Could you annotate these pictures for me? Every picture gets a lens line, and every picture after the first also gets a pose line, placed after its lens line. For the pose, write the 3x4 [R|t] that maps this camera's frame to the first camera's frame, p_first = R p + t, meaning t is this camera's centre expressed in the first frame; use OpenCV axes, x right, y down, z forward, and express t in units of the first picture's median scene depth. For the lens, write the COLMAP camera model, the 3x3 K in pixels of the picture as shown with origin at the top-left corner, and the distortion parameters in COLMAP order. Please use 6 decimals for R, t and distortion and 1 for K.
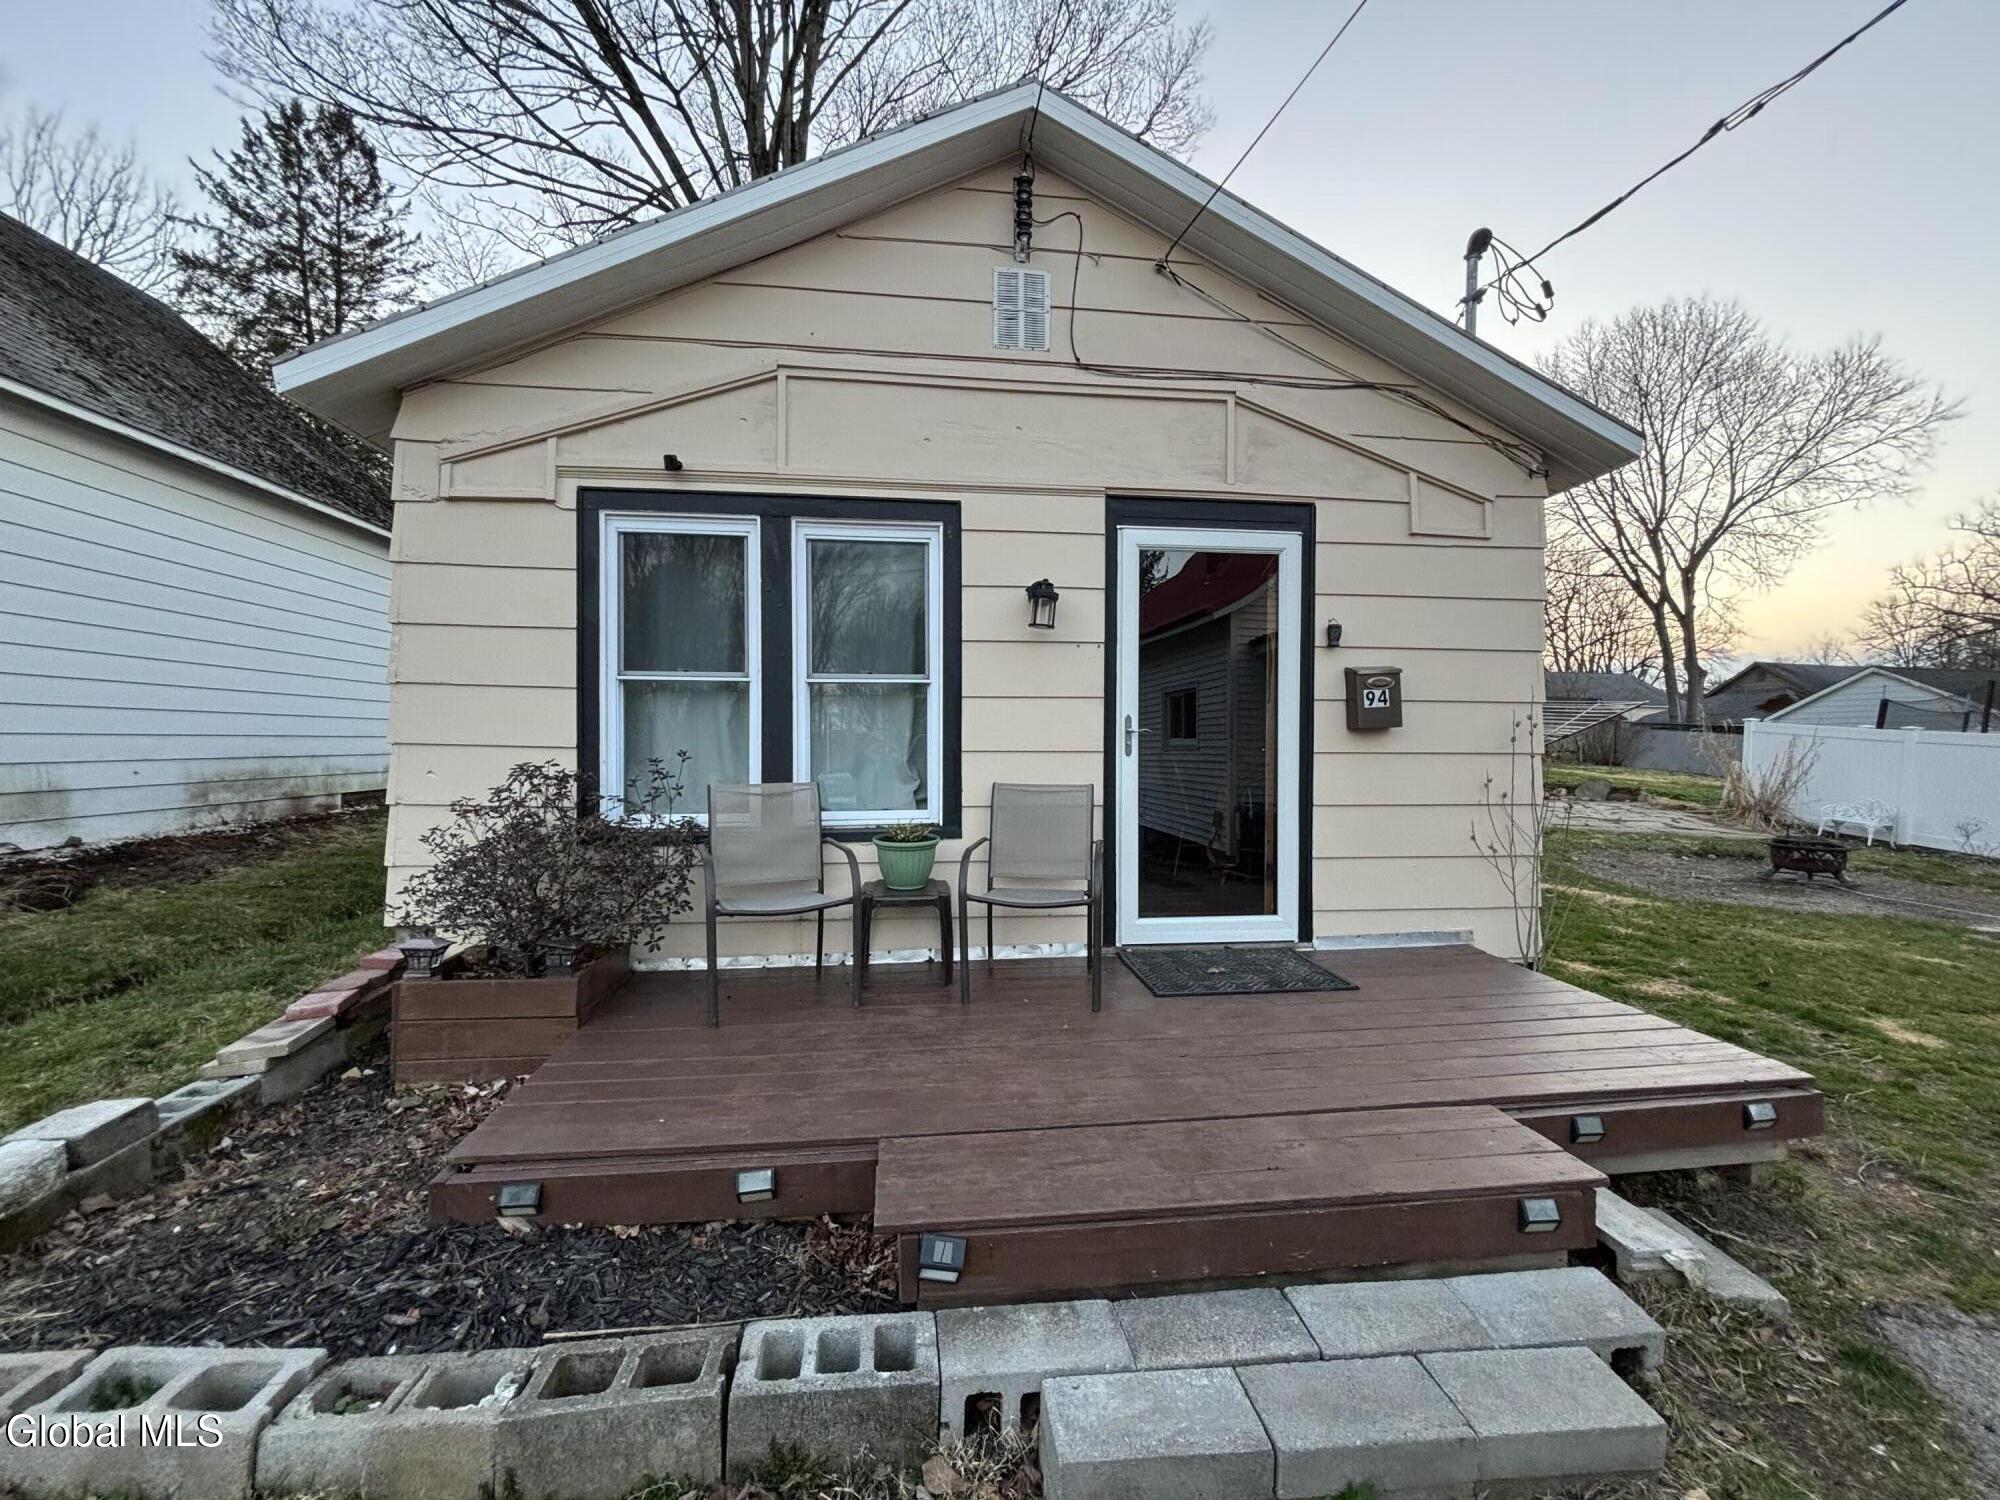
lens RADIAL K [[808.8, 0, 1005.3], [0, 808.8, 754.6], [0, 0, 1]] dist [0.001011, 0.002728]
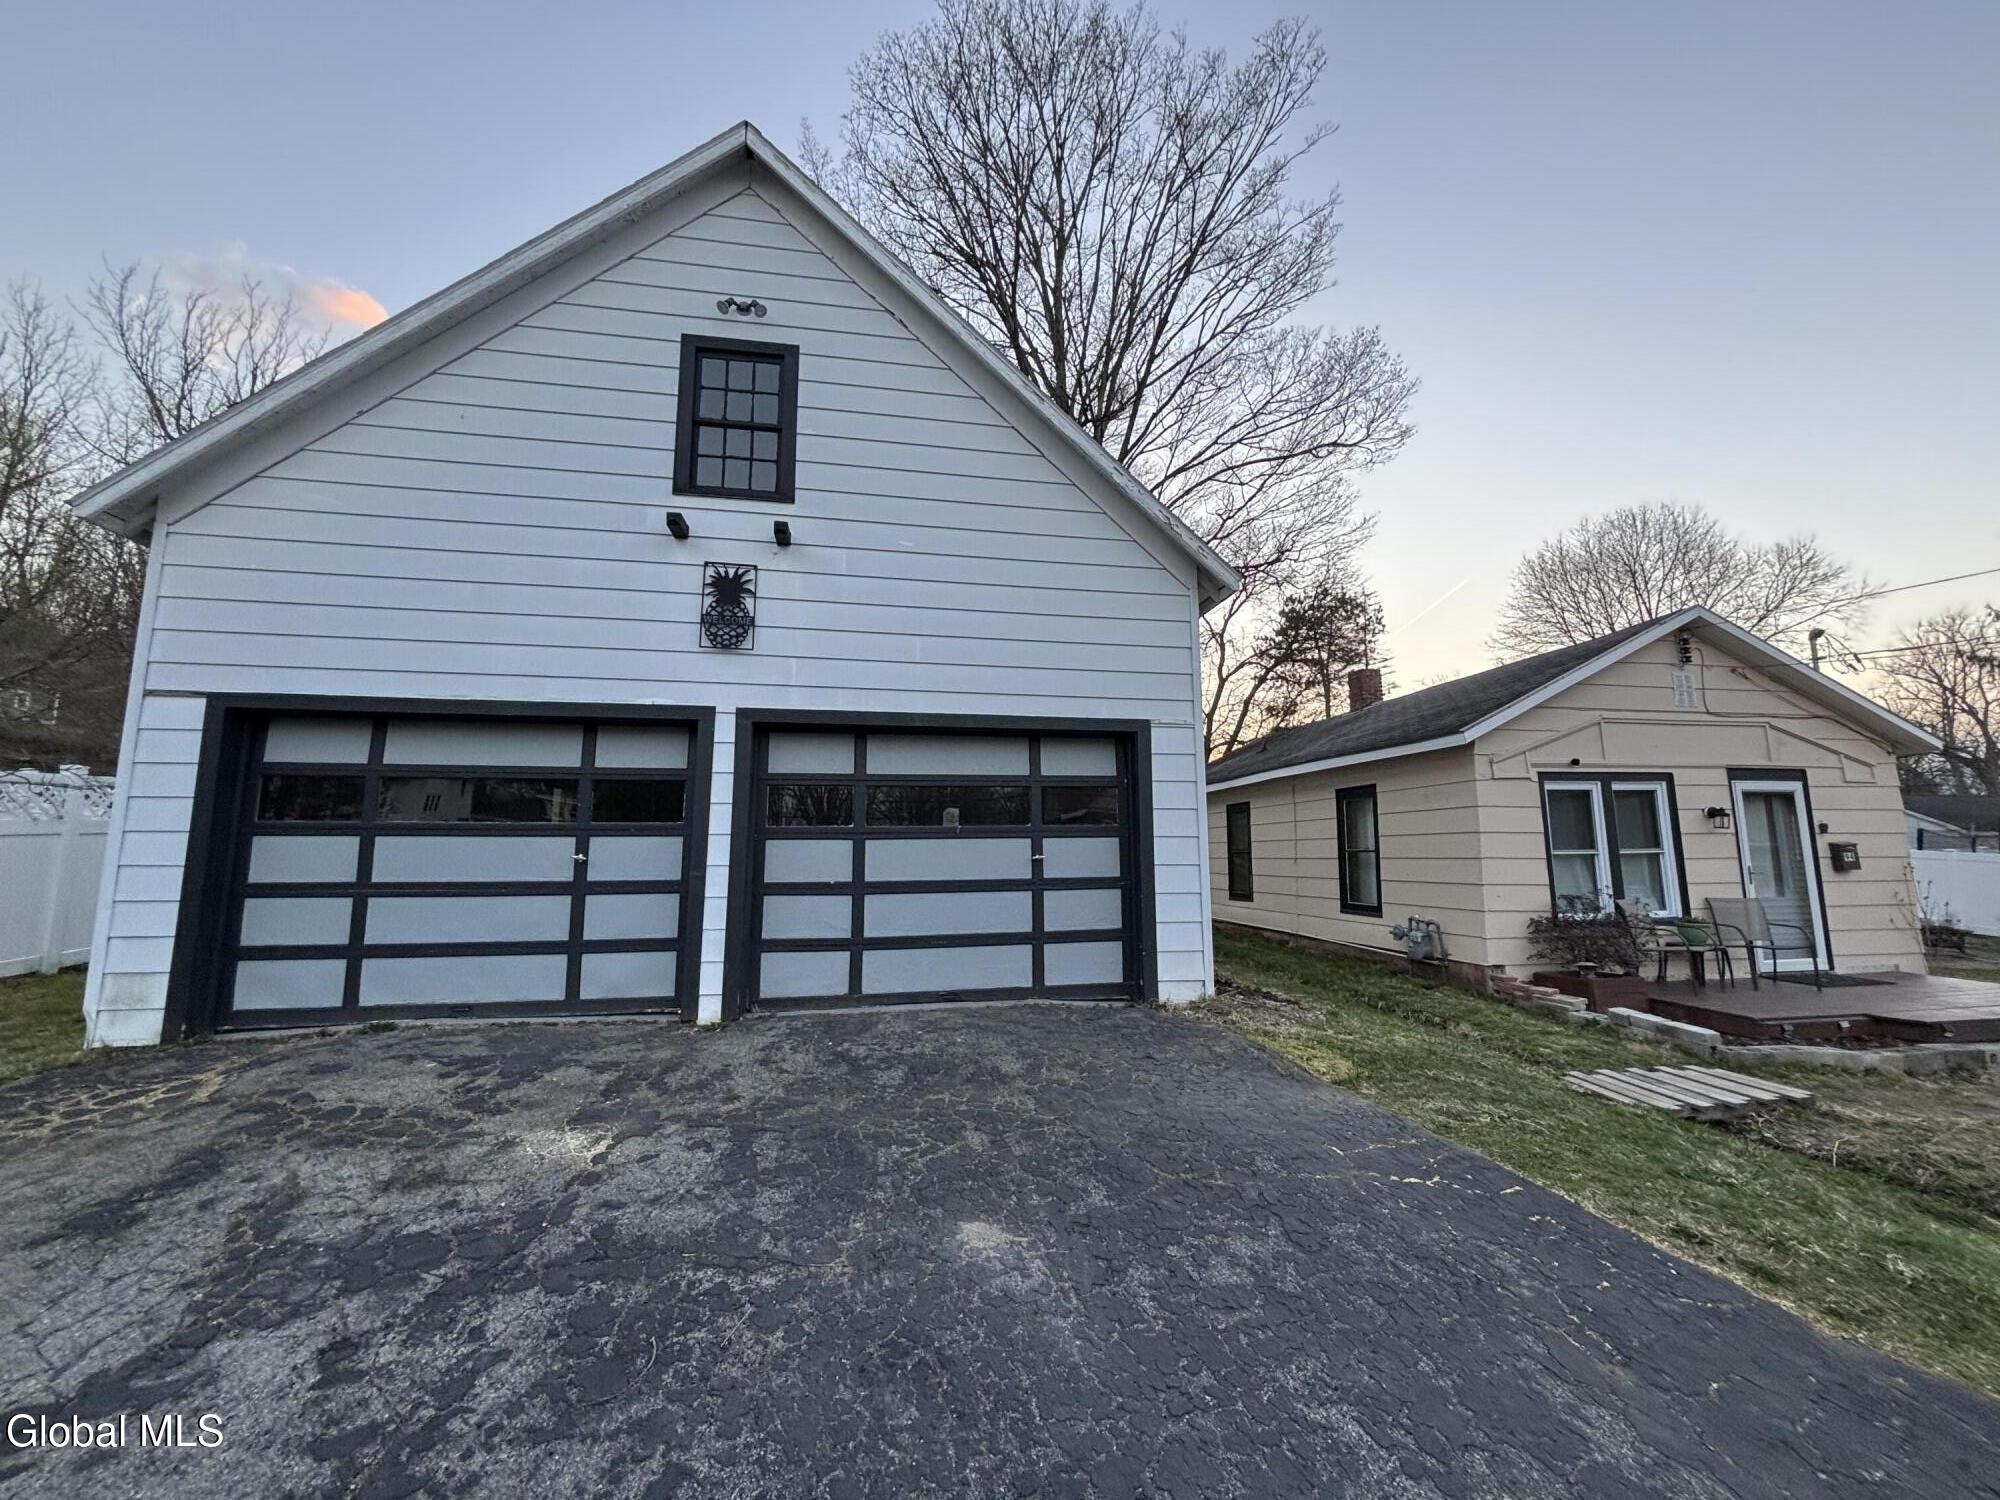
lens RADIAL K [[808.8, 0, 995.7], [0, 808.8, 751.6], [0, 0, 1]] dist [0.001011, 0.002728]
pose [[0.998869, -0.002888, 0.047452, -1.972850], [0.009559, 0.989970, -0.140956, -0.062995], [-0.046569, 0.141250, 0.988878, -1.130256]]
